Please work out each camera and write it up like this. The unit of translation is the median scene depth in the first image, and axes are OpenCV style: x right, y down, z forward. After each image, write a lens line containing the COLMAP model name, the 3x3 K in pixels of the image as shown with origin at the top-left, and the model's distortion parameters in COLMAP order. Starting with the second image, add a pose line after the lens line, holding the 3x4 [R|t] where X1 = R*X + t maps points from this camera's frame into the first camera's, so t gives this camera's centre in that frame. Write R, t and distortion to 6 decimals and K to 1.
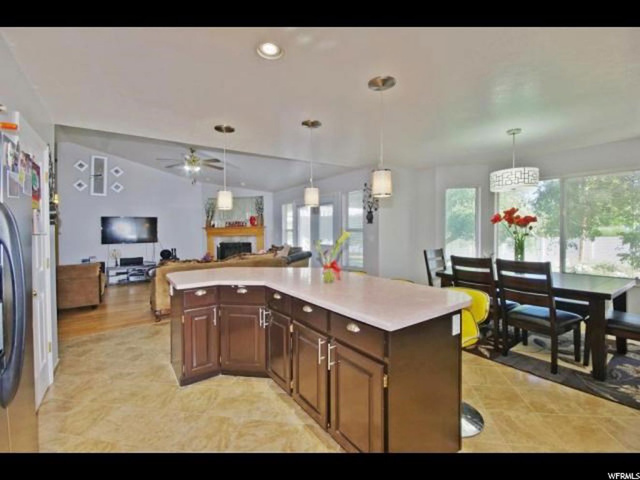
lens RADIAL K [[277.8, 0, 334.2], [0, 277.8, 232.3], [0, 0, 1]] dist [-0.000714, -0.000340]
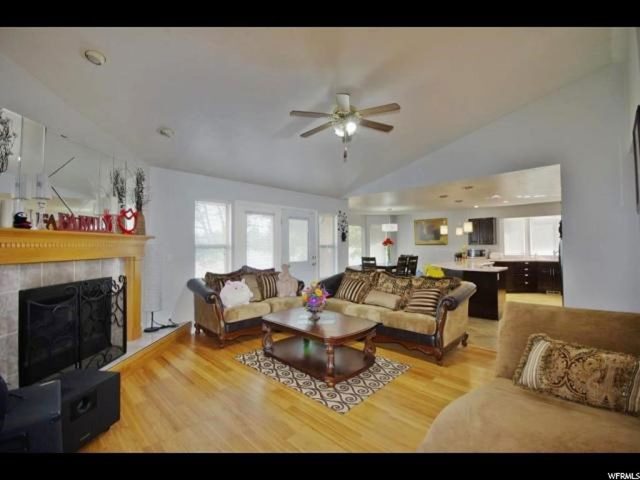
lens RADIAL K [[277.8, 0, 334.2], [0, 277.8, 232.3], [0, 0, 1]] dist [-0.000714, -0.000340]
pose [[-0.172226, 0.070314, 0.982545, -1.210326], [0.021458, 0.997480, -0.067621, 0.013885], [-0.984824, 0.009438, -0.173301, 1.297929]]
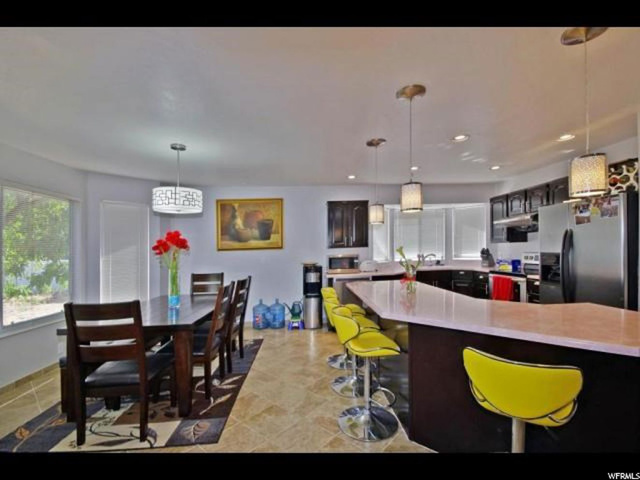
lens RADIAL K [[283.0, 0, 320.0], [0, 283.0, 240.0], [0, 0, 1]] dist [-0.002724, -0.000775]
pose [[-0.836139, 0.059962, 0.545231, -0.164179], [0.051167, 0.998199, -0.031311, -0.006503], [-0.546127, 0.001717, -0.837701, 1.002772]]
